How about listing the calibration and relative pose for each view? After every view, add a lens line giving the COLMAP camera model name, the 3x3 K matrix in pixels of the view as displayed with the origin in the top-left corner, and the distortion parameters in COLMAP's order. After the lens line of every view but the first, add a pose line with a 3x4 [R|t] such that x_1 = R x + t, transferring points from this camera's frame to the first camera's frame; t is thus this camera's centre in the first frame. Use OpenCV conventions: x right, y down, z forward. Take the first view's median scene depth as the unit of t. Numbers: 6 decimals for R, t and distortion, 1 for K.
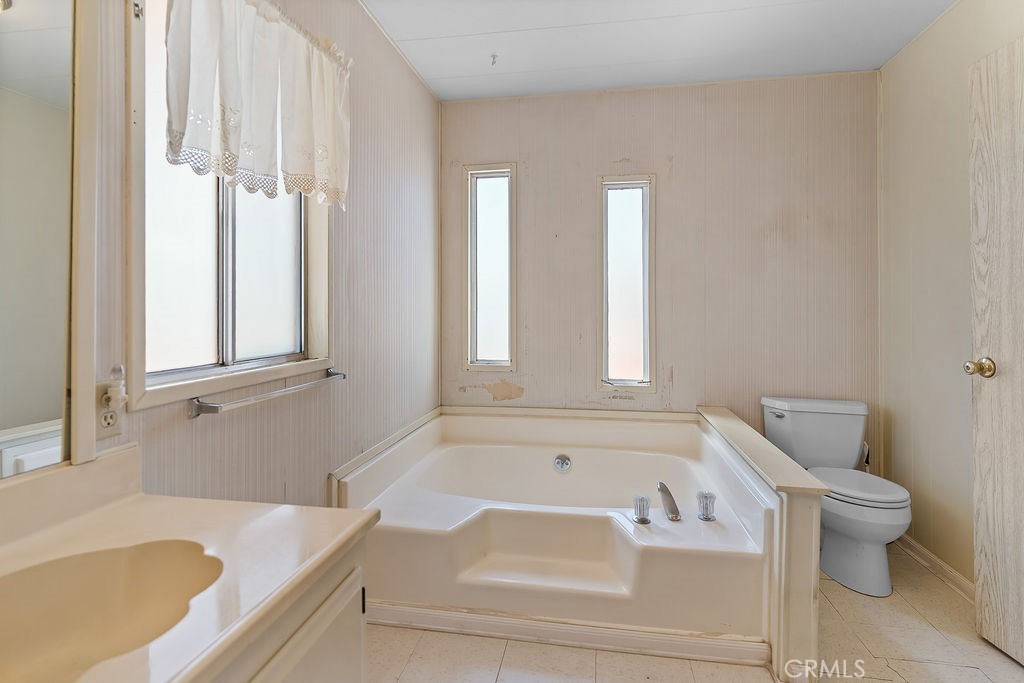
lens RADIAL K [[504.1, 0, 512.3], [0, 504.1, 306.3], [0, 0, 1]] dist [0.000150, 0.000052]
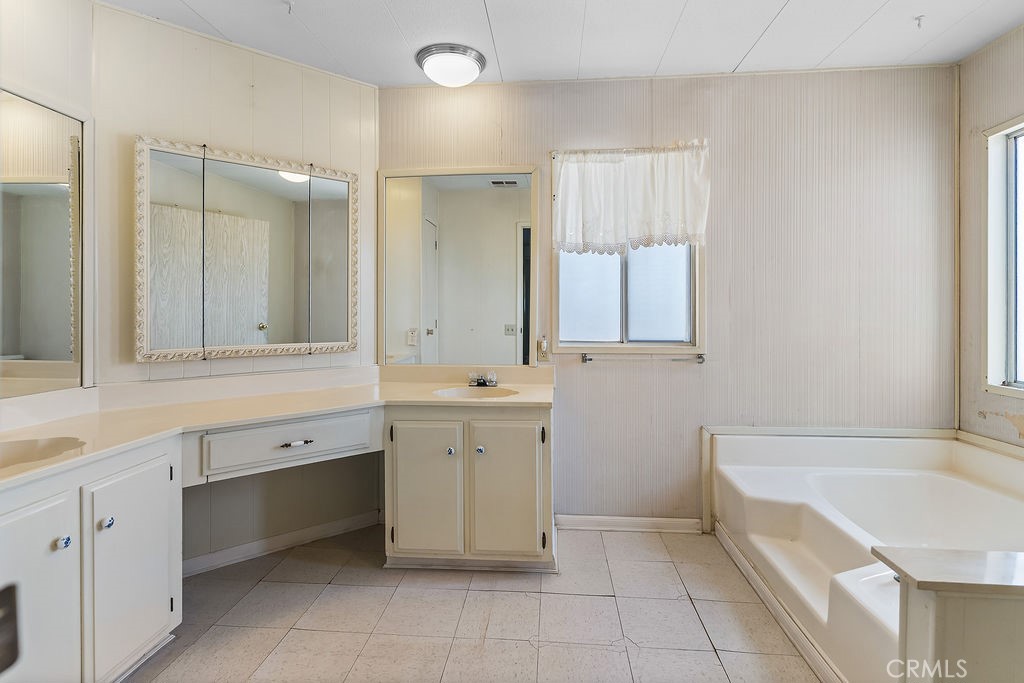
lens RADIAL K [[497.9, 0, 509.2], [0, 497.9, 313.9], [0, 0, 1]] dist [0.001090, 0.000911]
pose [[0.087905, 0.005535, -0.996113, 0.682211], [0.006761, 0.999958, 0.006153, -0.004188], [0.996106, -0.007276, 0.087864, 0.211670]]
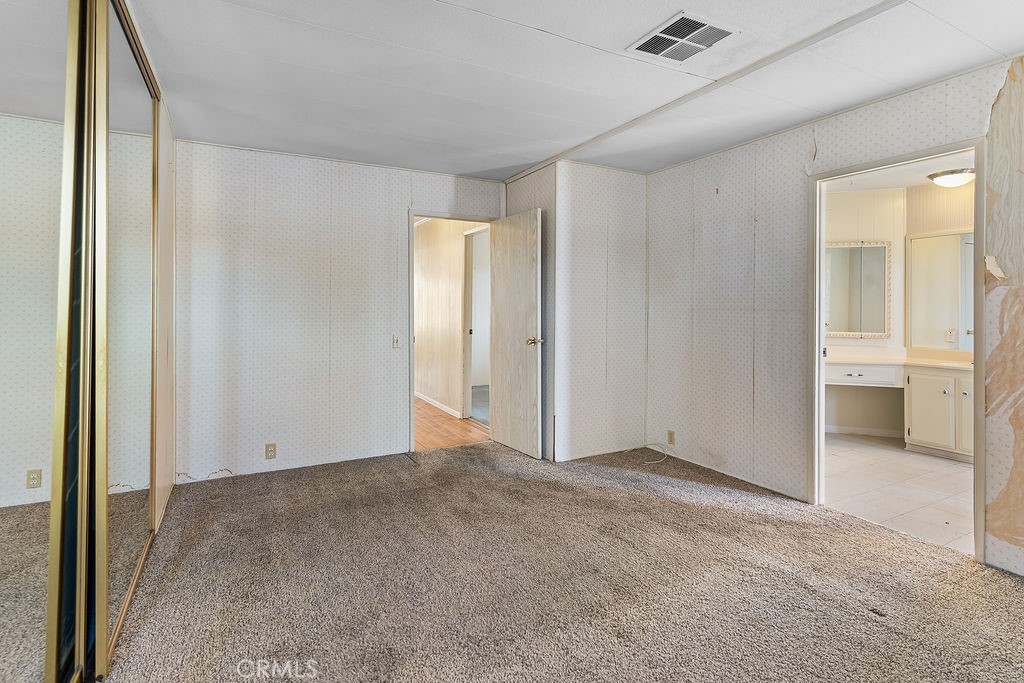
lens RADIAL K [[504.1, 0, 512.3], [0, 504.1, 306.3], [0, 0, 1]] dist [0.000150, 0.000052]
pose [[-0.776295, 0.001362, -0.630368, 1.935778], [0.004960, 0.999980, -0.003948, -0.044060], [0.630350, -0.006191, -0.776286, 0.566687]]
